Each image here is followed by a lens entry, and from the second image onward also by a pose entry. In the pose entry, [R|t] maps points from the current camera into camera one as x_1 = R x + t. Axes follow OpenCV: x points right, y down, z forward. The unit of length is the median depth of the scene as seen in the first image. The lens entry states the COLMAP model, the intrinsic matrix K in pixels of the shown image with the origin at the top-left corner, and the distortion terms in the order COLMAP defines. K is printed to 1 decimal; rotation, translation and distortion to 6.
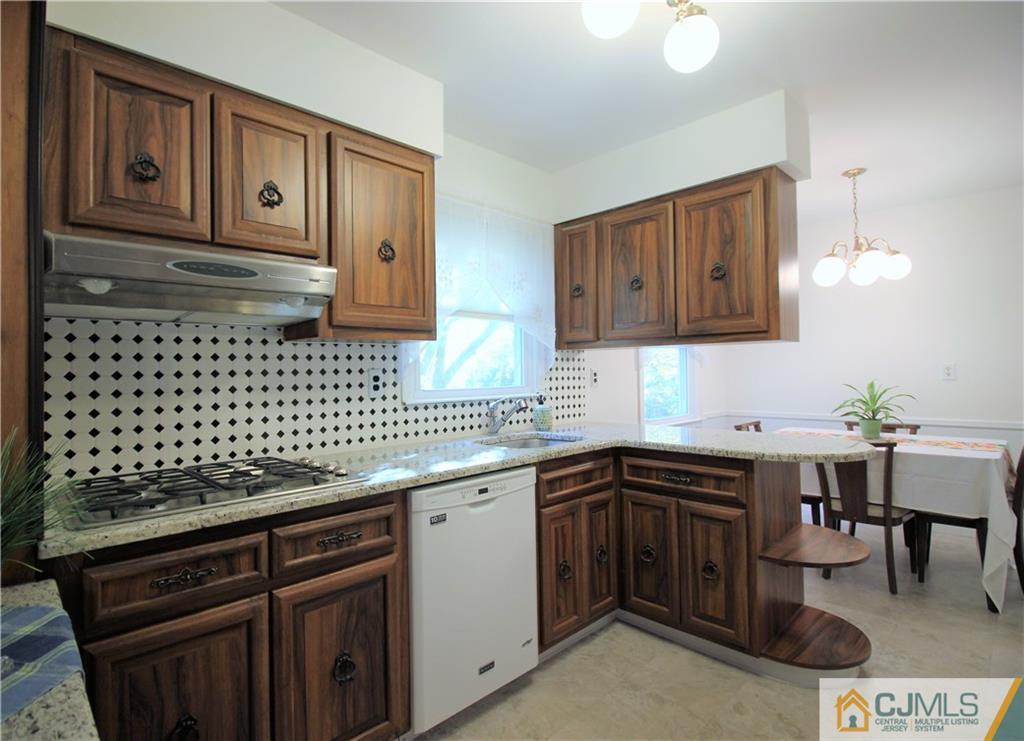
lens RADIAL K [[521.2, 0, 461.8], [0, 521.2, 368.8], [0, 0, 1]] dist [-0.000935, -0.001612]
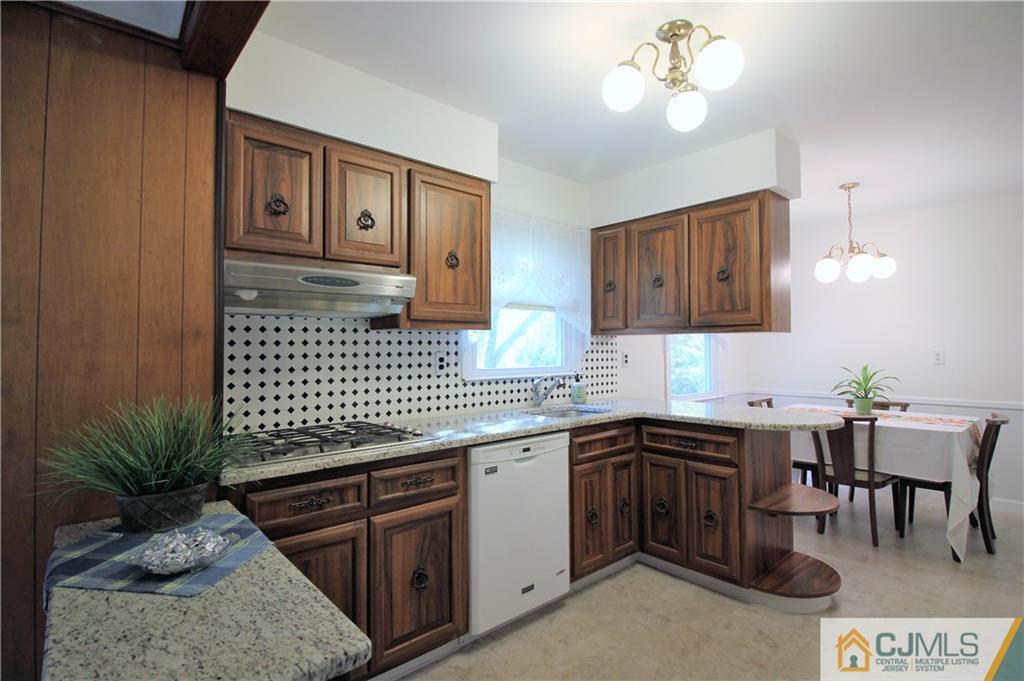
lens RADIAL K [[500.9, 0, 508.6], [0, 500.9, 339.0], [0, 0, 1]] dist [0.005955, 0.001033]
pose [[0.999914, 0.009847, -0.008639, 0.004421], [-0.009959, 0.999864, -0.013111, -0.017026], [0.008509, 0.013196, 0.999877, -0.193115]]
